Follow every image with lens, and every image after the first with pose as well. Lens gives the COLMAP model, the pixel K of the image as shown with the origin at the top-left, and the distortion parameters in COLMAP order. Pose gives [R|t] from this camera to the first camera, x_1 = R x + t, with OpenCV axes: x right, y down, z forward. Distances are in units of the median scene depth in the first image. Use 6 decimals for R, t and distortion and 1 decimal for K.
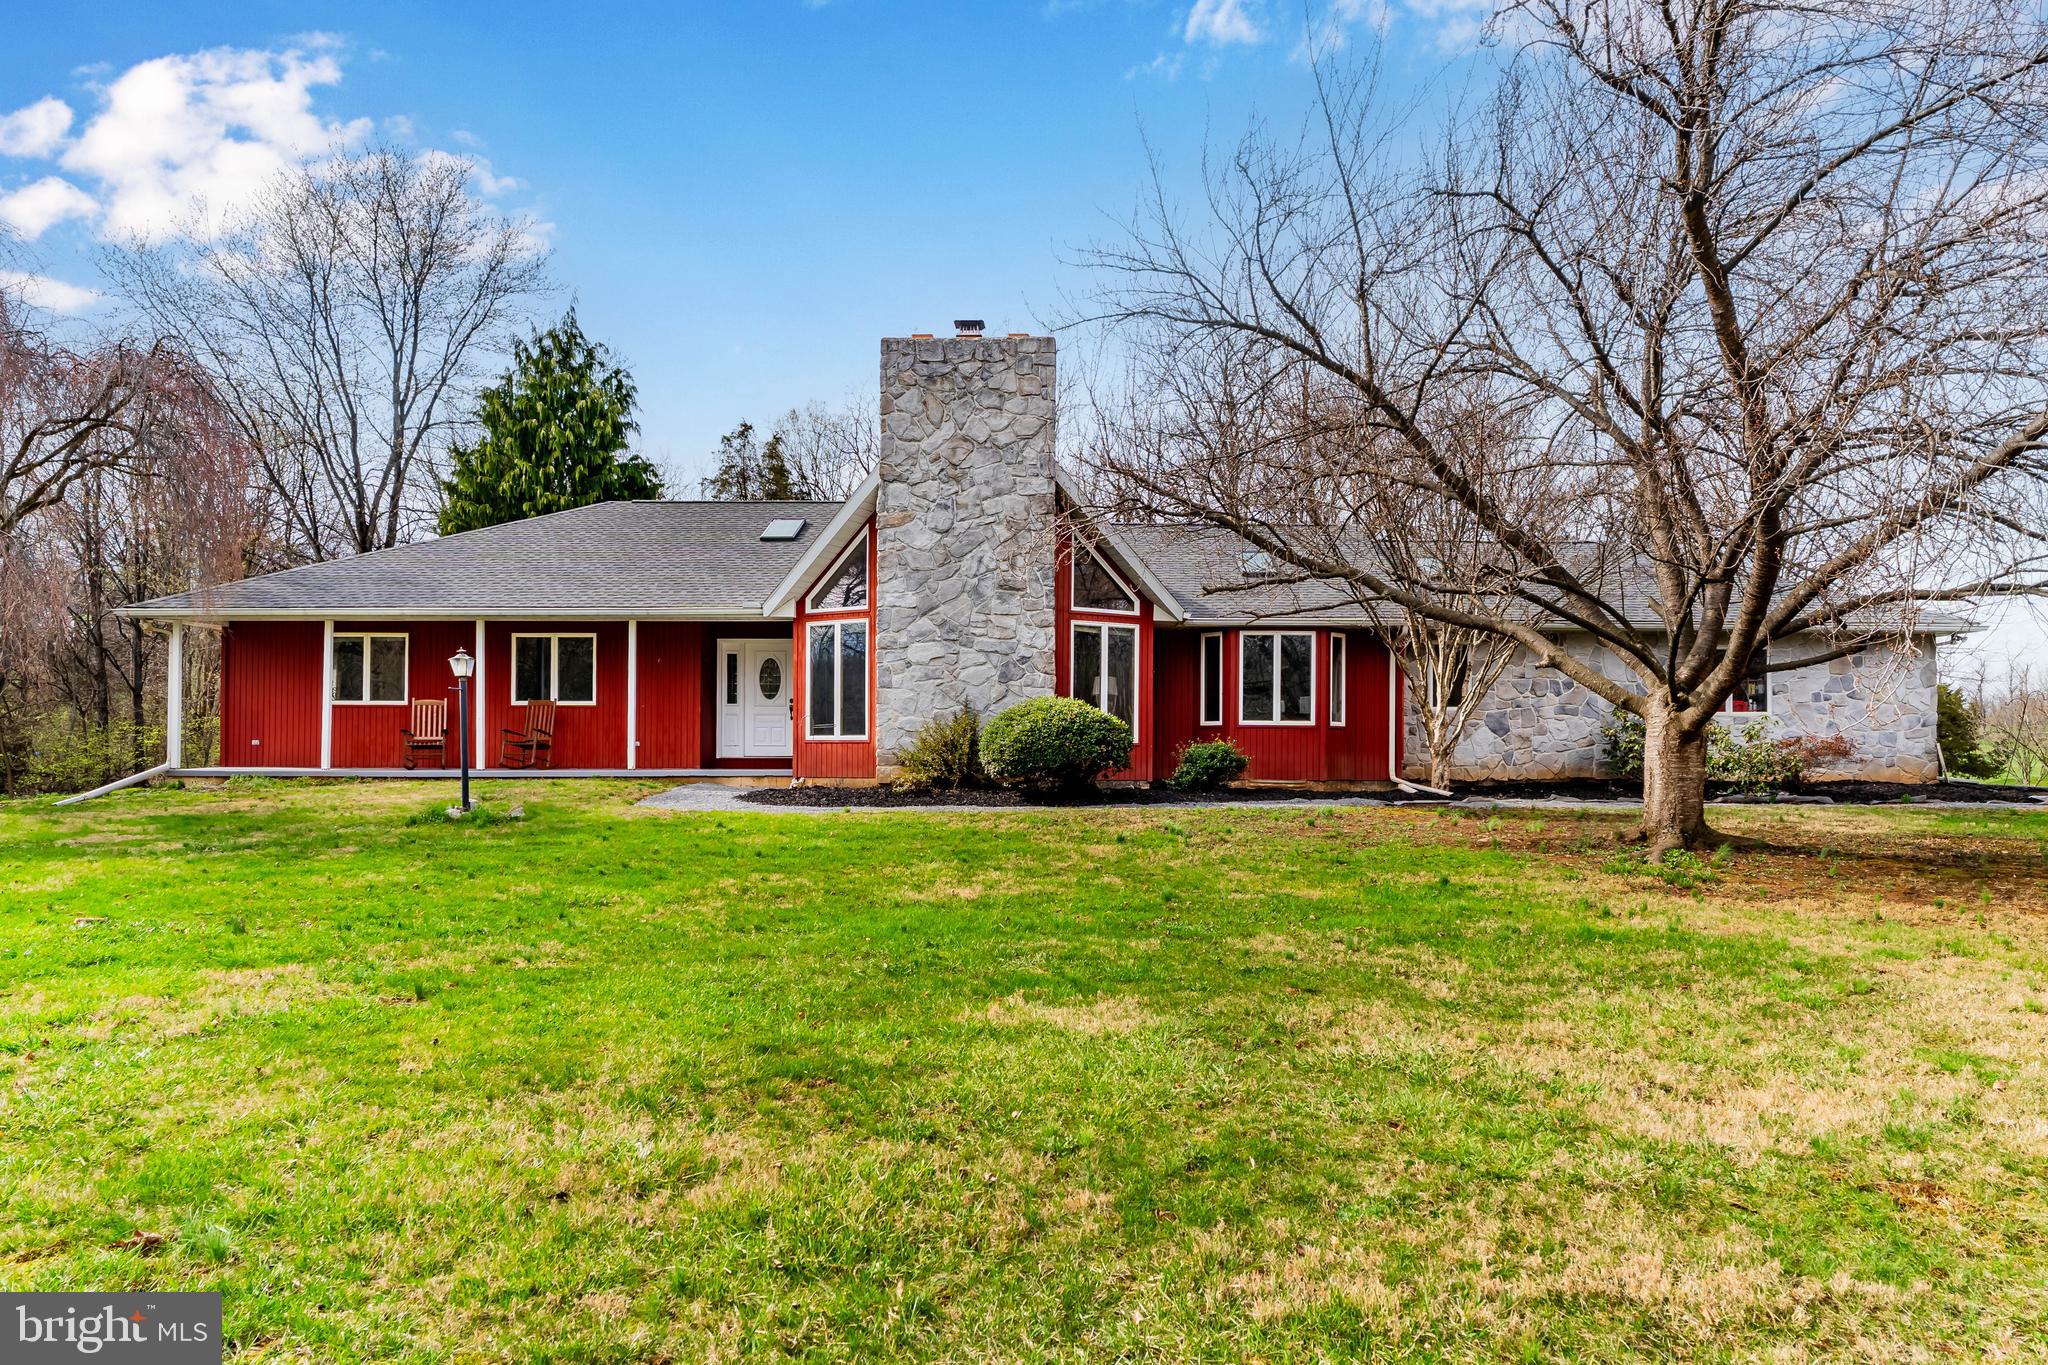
lens RADIAL K [[1104.9, 0, 1017.0], [0, 1104.9, 689.8], [0, 0, 1]] dist [0.006056, 0.001996]
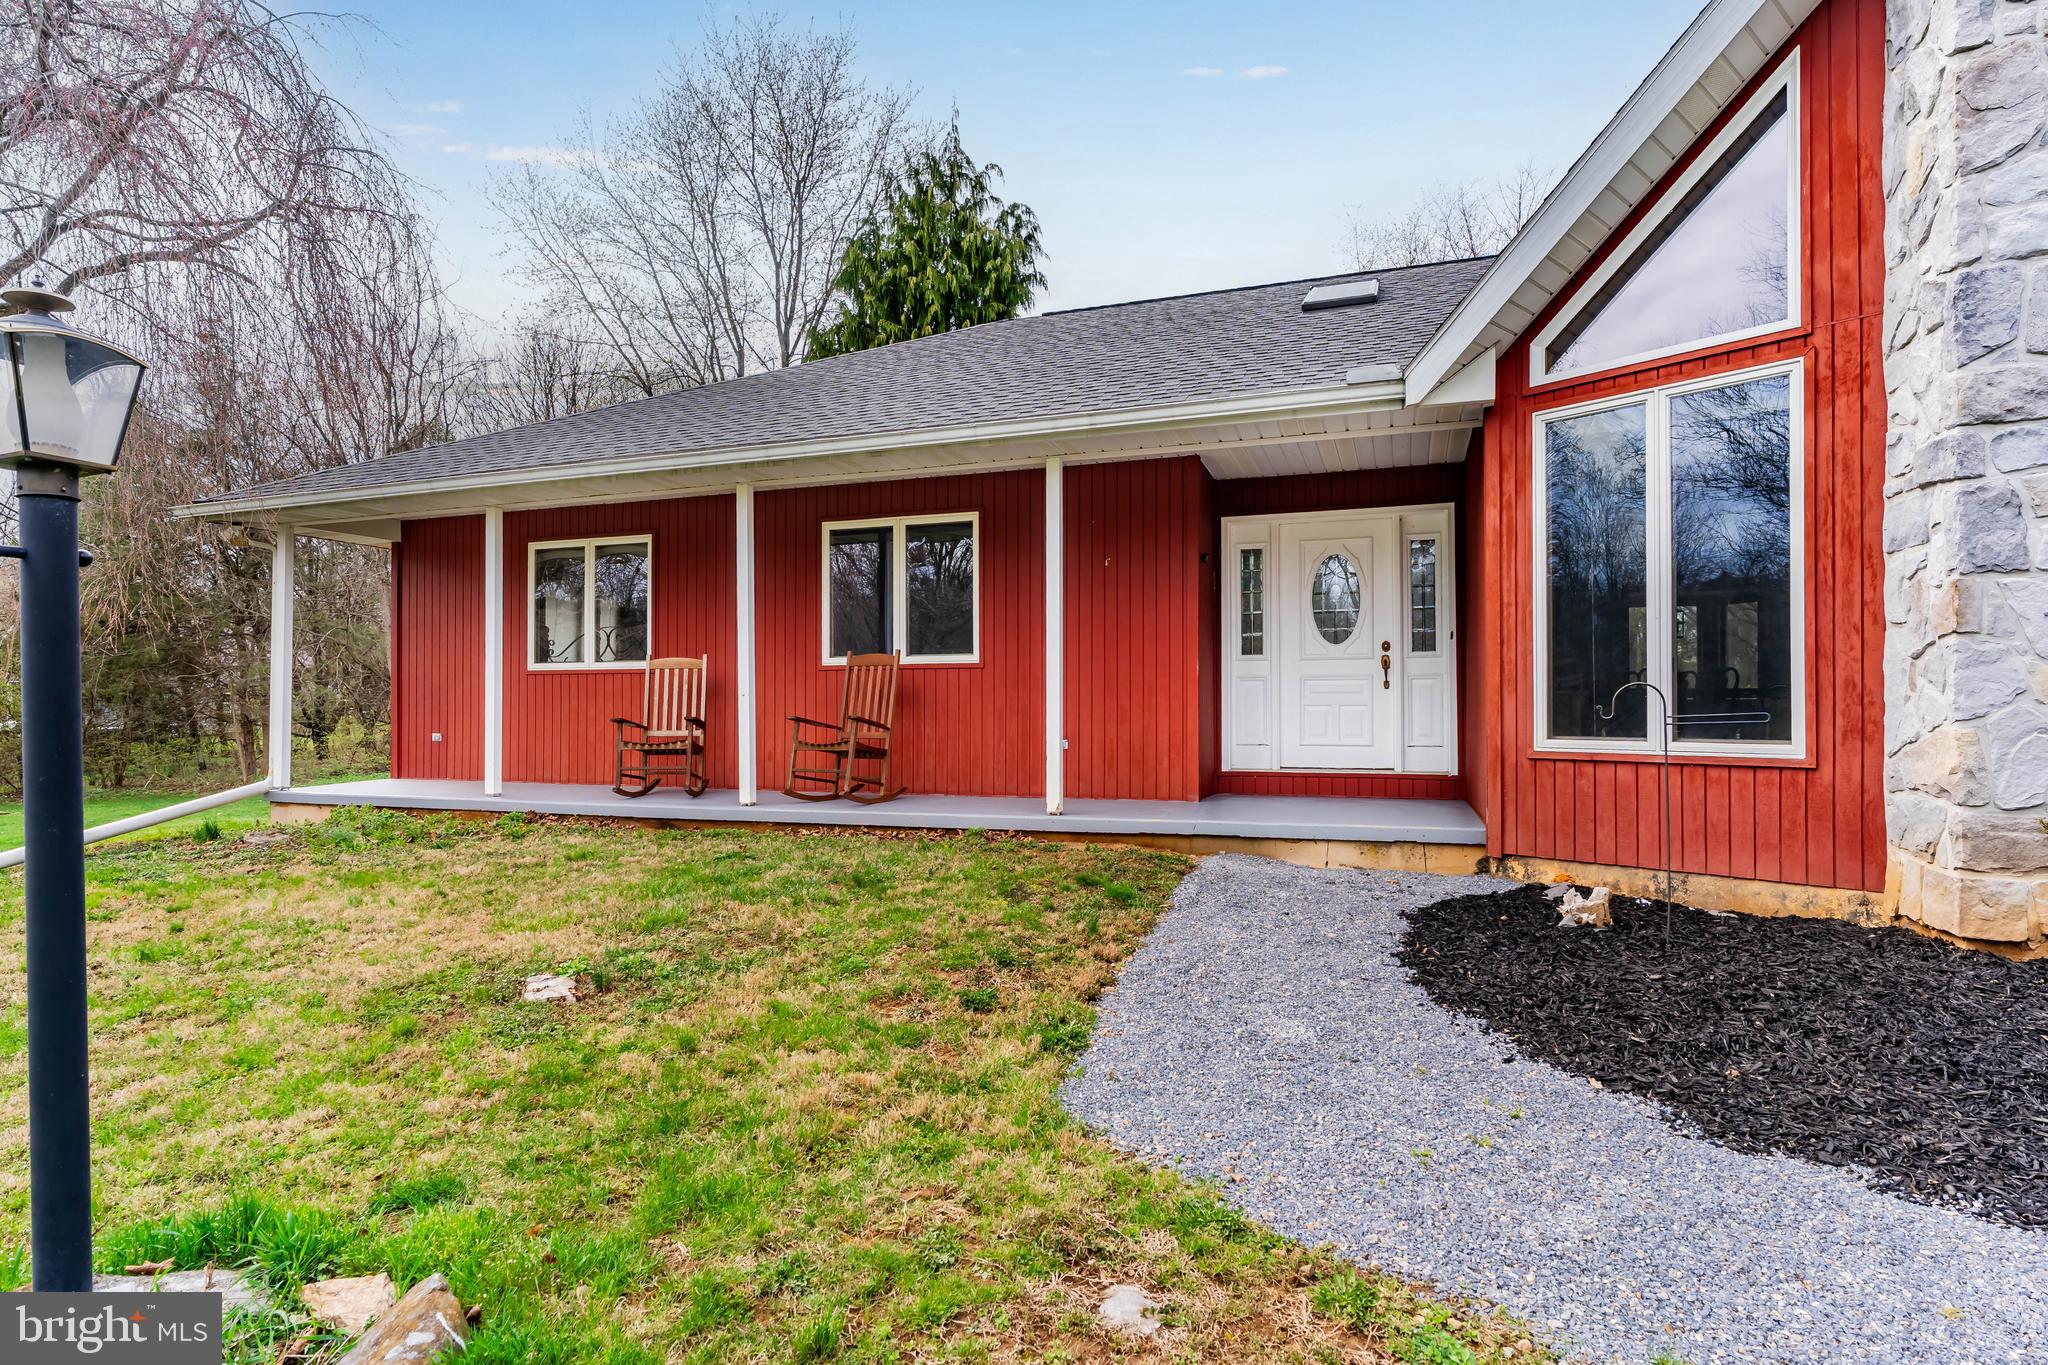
lens RADIAL K [[1104.9, 0, 1023.3], [0, 1104.9, 678.2], [0, 0, 1]] dist [0.006056, 0.001996]
pose [[0.939939, -0.011735, -0.341140, -0.123890], [0.020172, 0.999572, 0.021193, 0.006596], [0.340745, -0.026801, 0.939774, 0.343558]]
